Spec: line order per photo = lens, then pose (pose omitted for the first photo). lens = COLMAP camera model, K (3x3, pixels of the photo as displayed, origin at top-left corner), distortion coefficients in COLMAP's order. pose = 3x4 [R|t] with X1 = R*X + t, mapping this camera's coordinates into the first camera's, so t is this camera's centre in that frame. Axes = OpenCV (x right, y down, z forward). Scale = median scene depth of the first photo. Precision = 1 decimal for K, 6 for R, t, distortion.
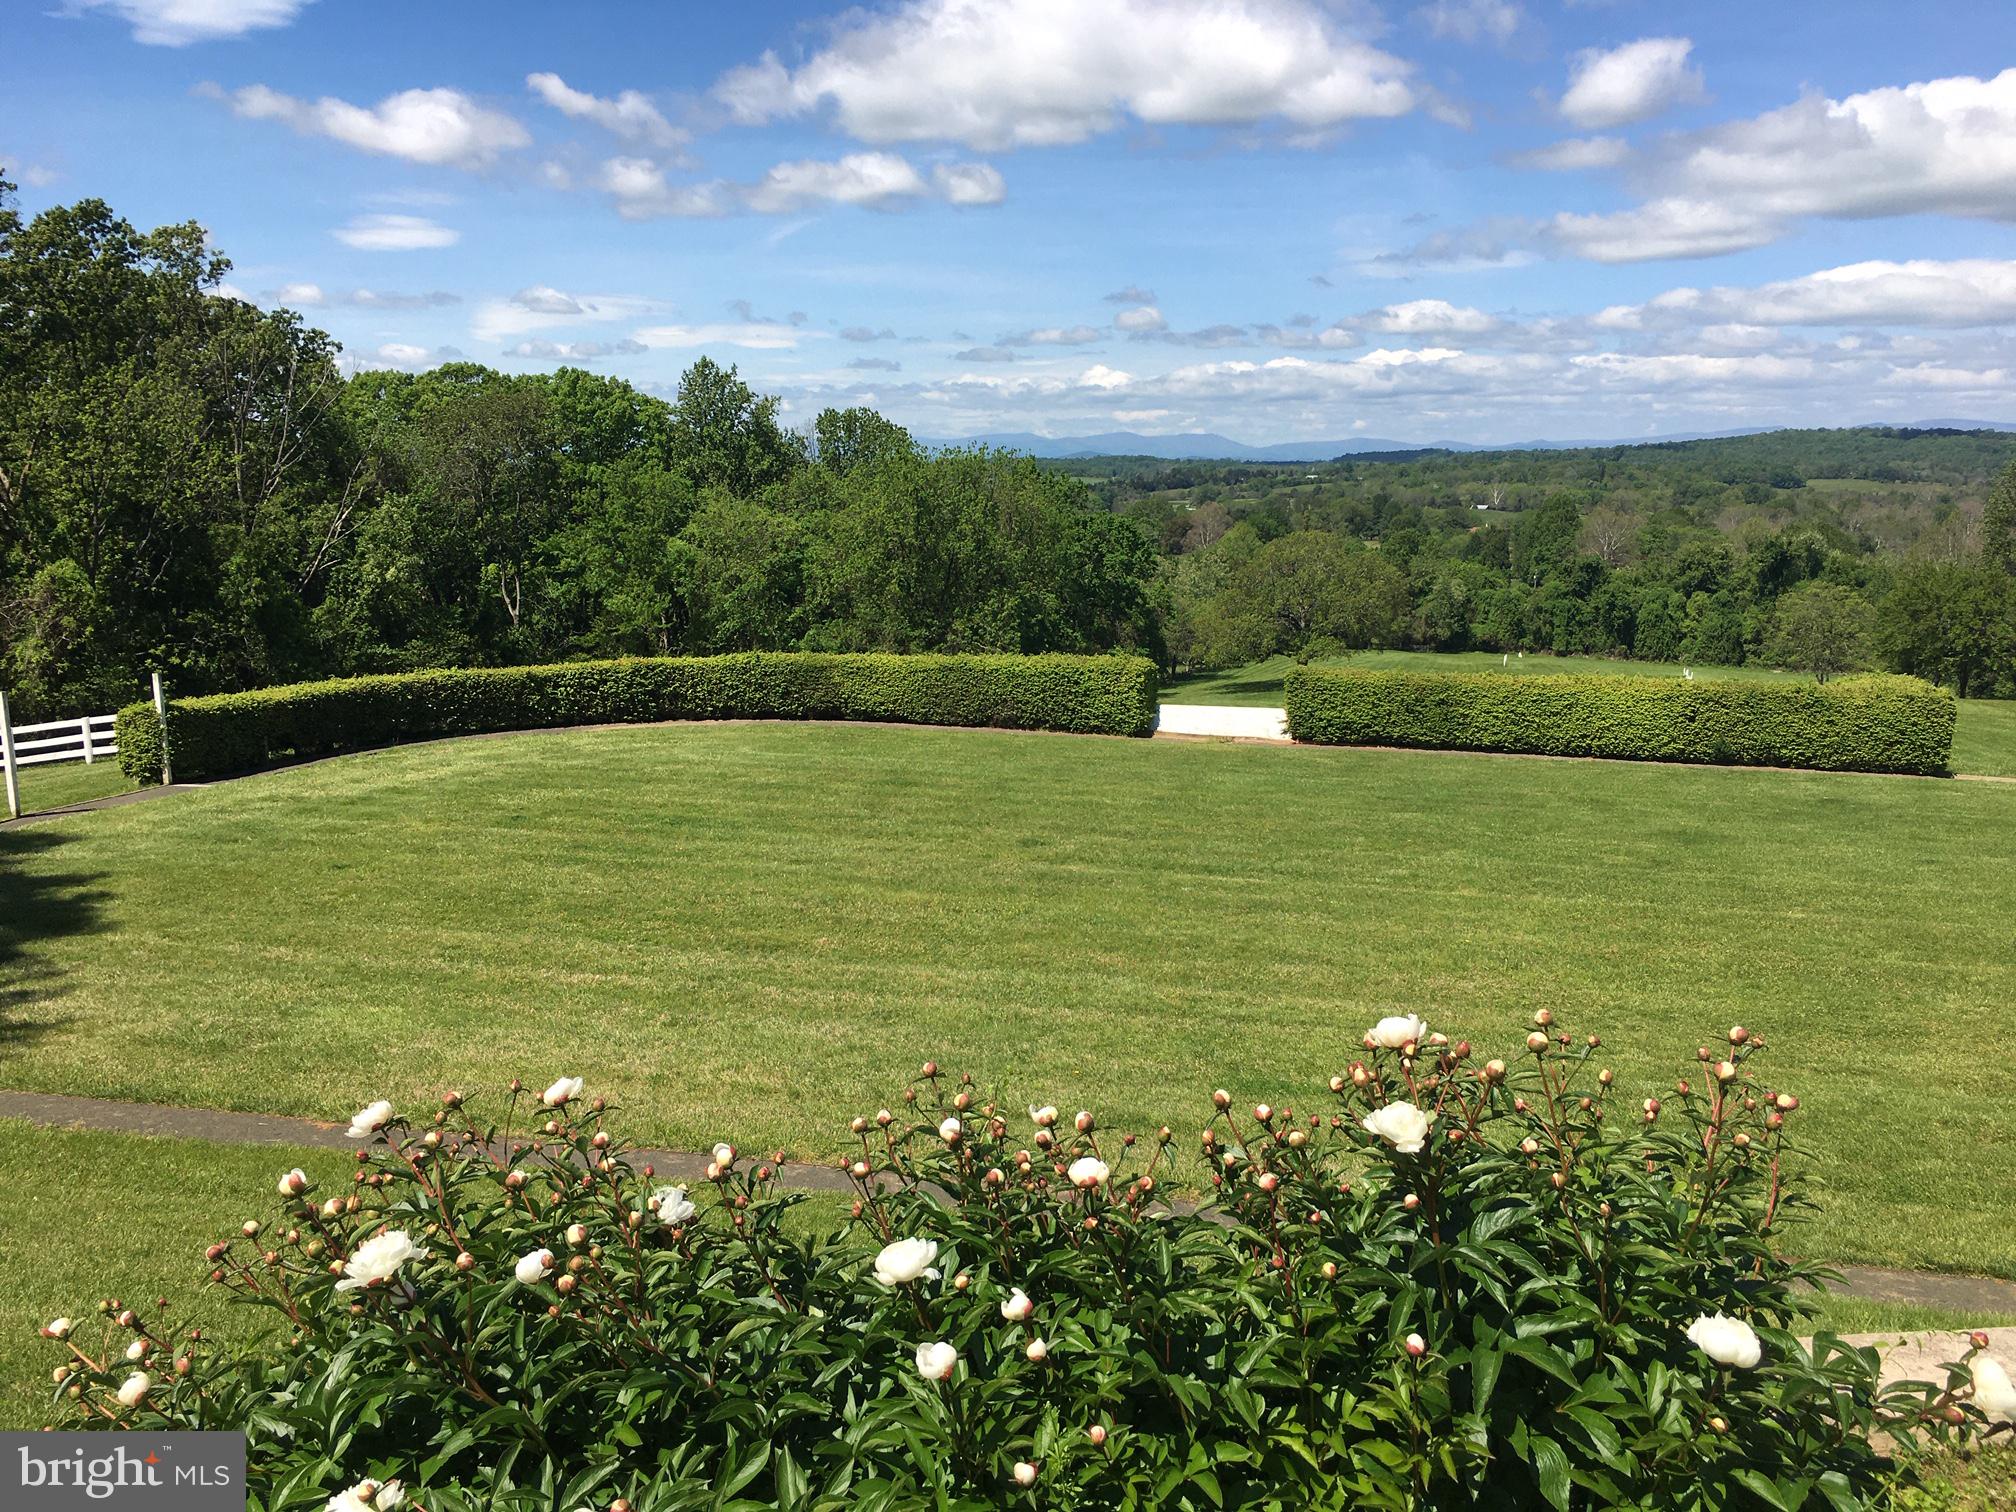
lens RADIAL K [[1751.4, 0, 998.3], [0, 1751.4, 752.0], [0, 0, 1]] dist [0.038396, -0.014514]
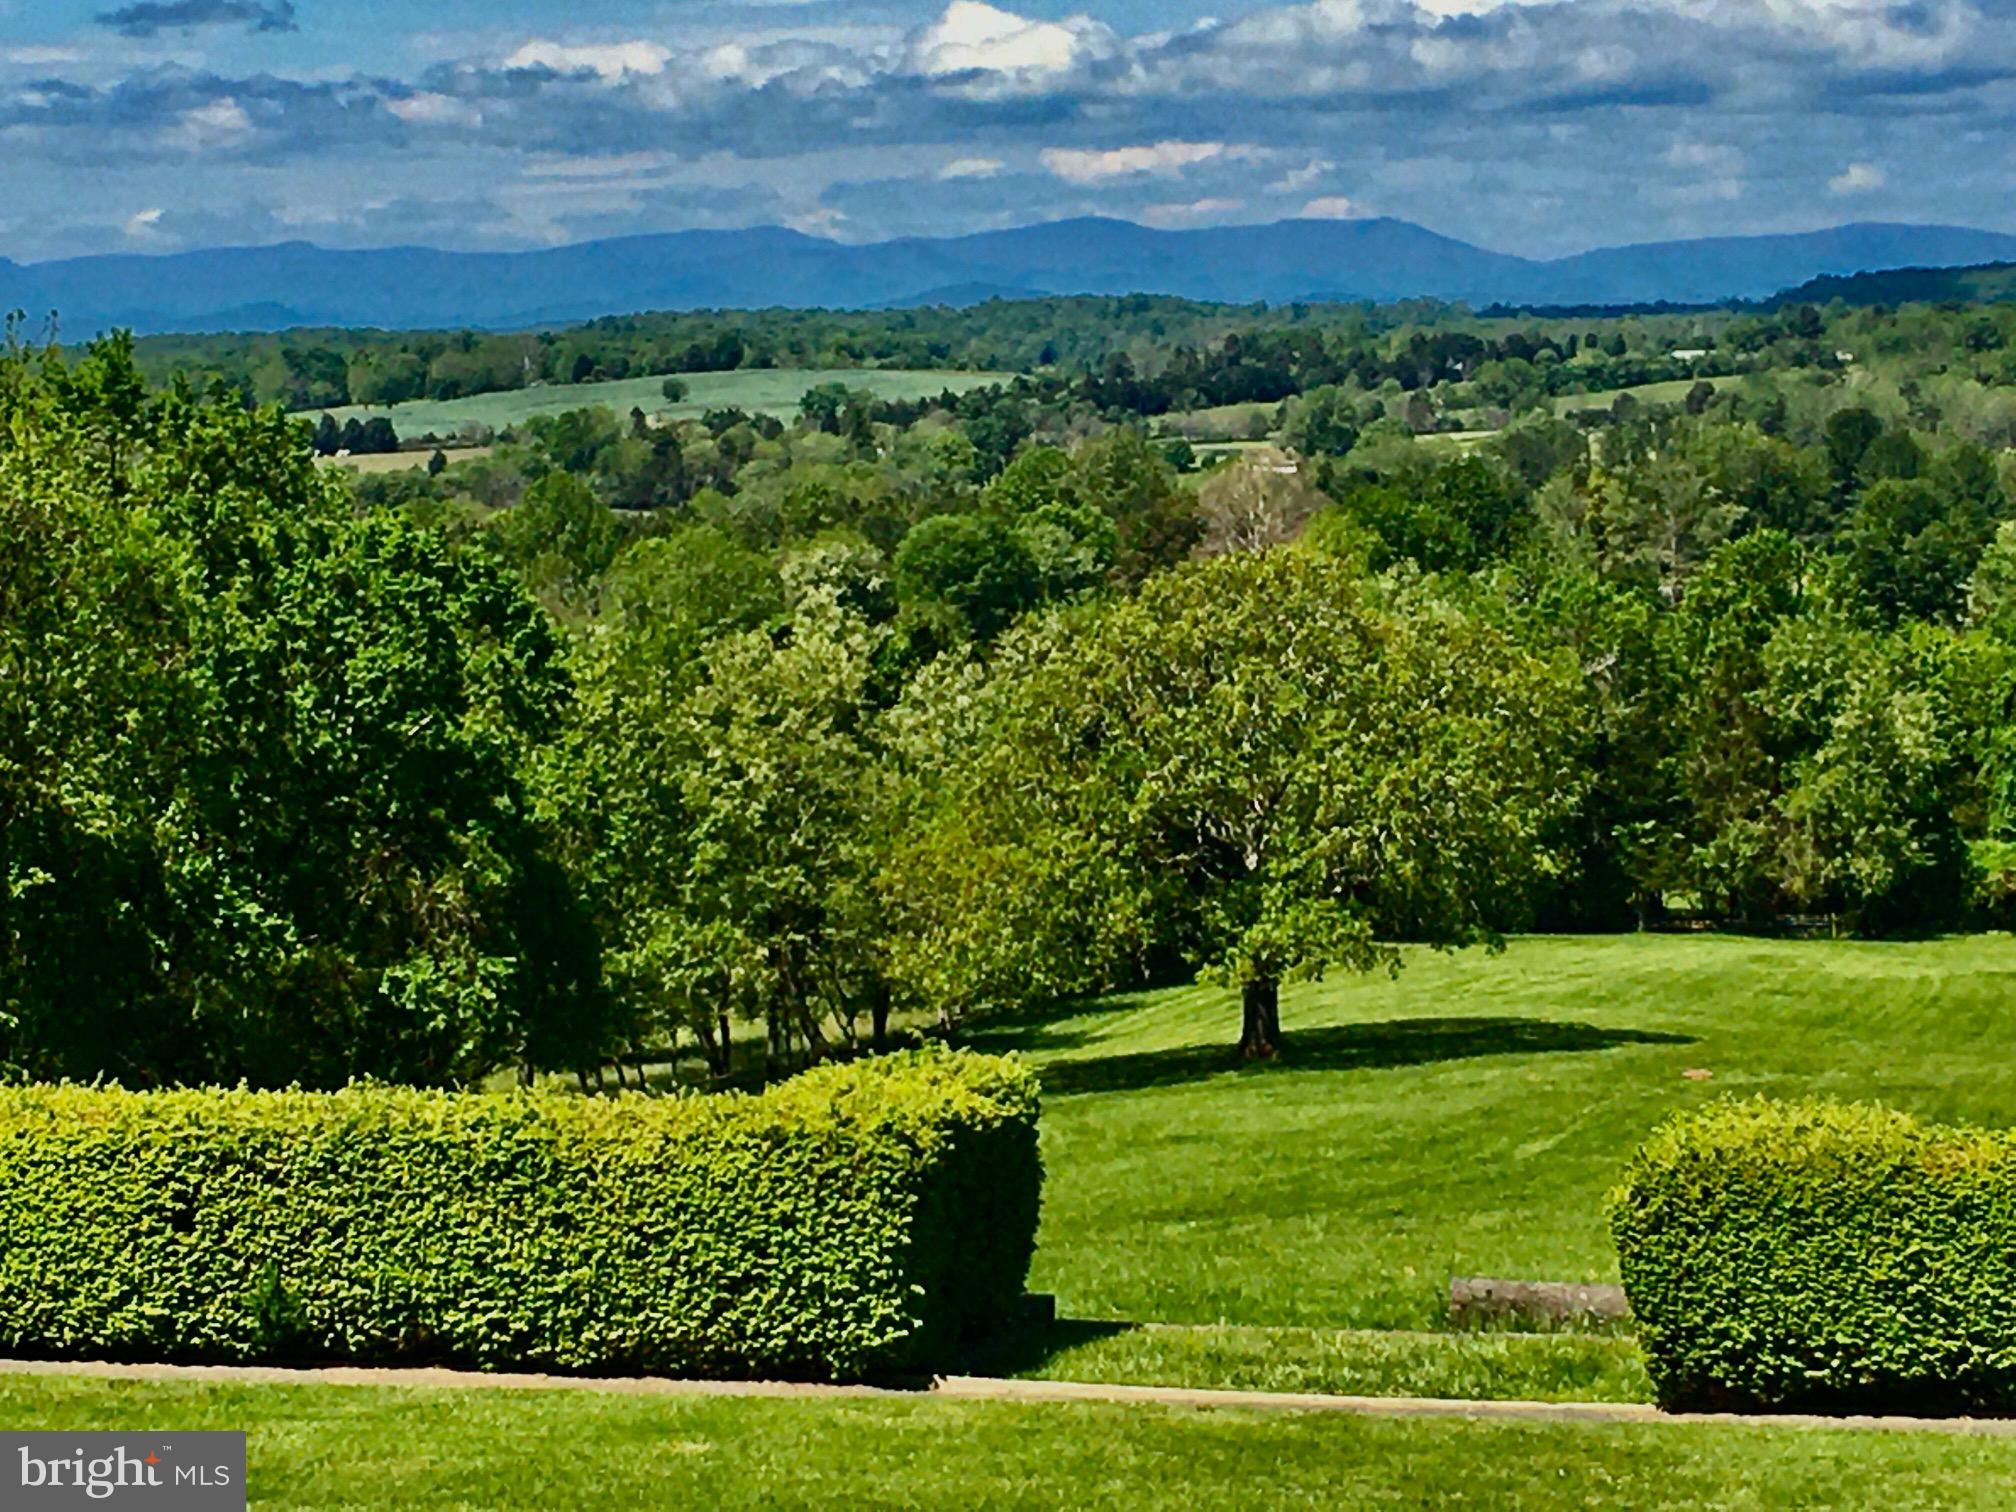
lens RADIAL K [[5938.3, 0, 1009.9], [0, 5938.3, 755.9], [0, 0, 1]] dist [-0.002649, 0.000000]
pose [[0.998322, -0.023125, 0.053095, 0.081997], [0.027841, 0.995563, -0.089885, -0.000352], [-0.050780, 0.091213, 0.994536, -0.010535]]
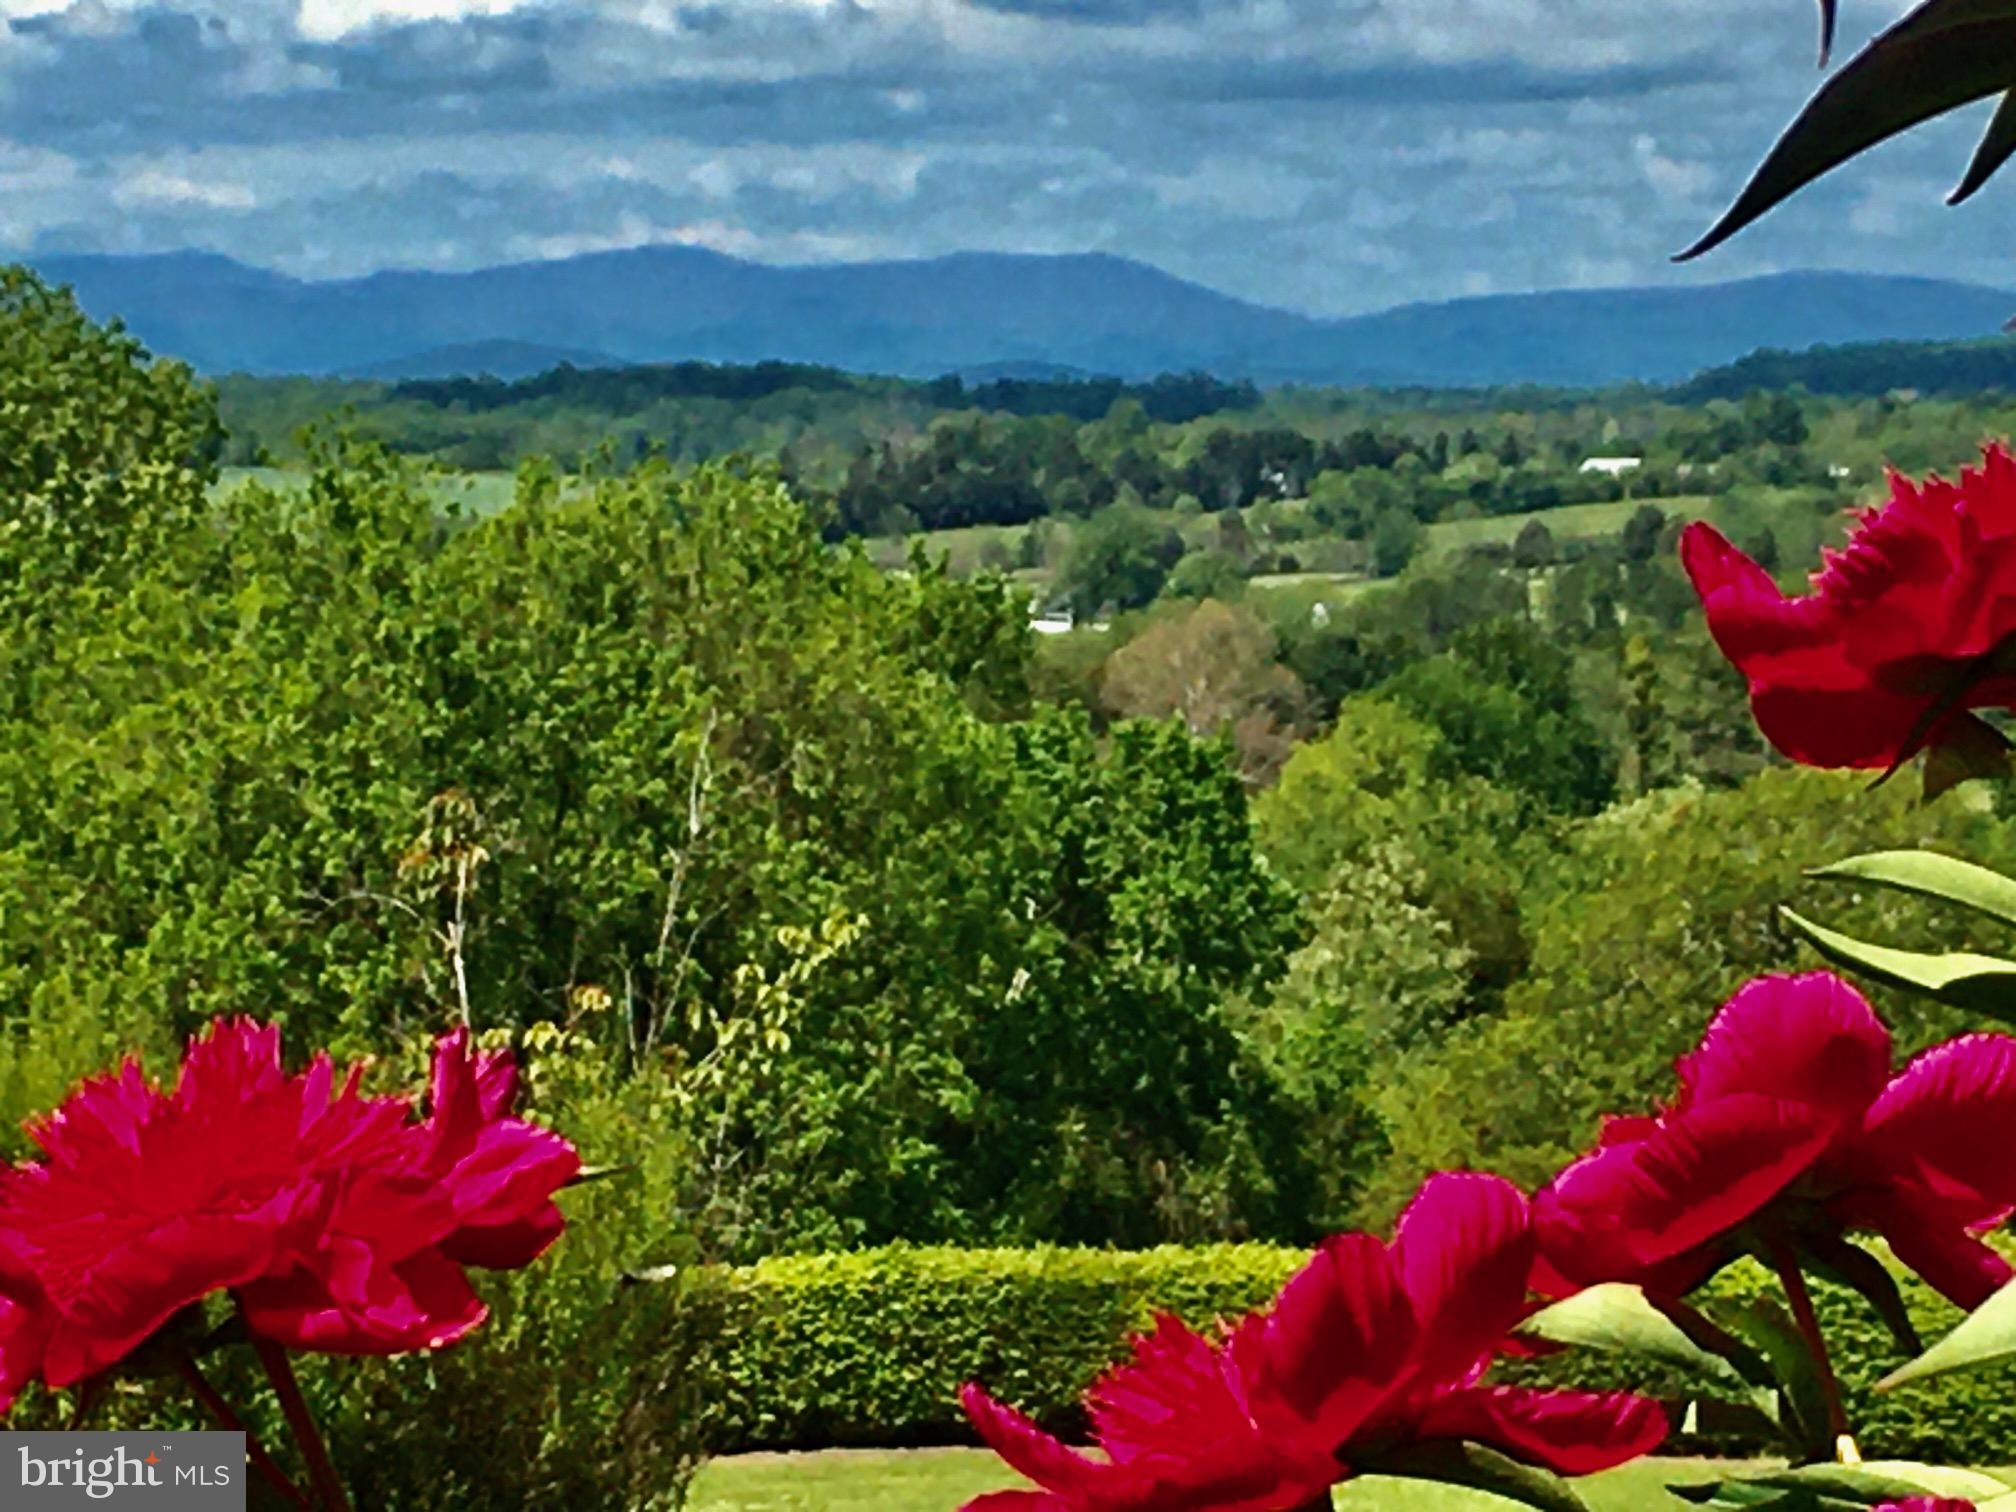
lens RADIAL K [[8858.1, 0, 1007.8], [0, 8858.1, 755.4], [0, 0, 1]] dist [-0.649255, 0.000000]
pose [[0.994025, -0.010290, 0.108670, -0.057422], [0.023528, 0.992343, -0.121248, 0.010346], [-0.106591, 0.123080, 0.986656, -0.126084]]
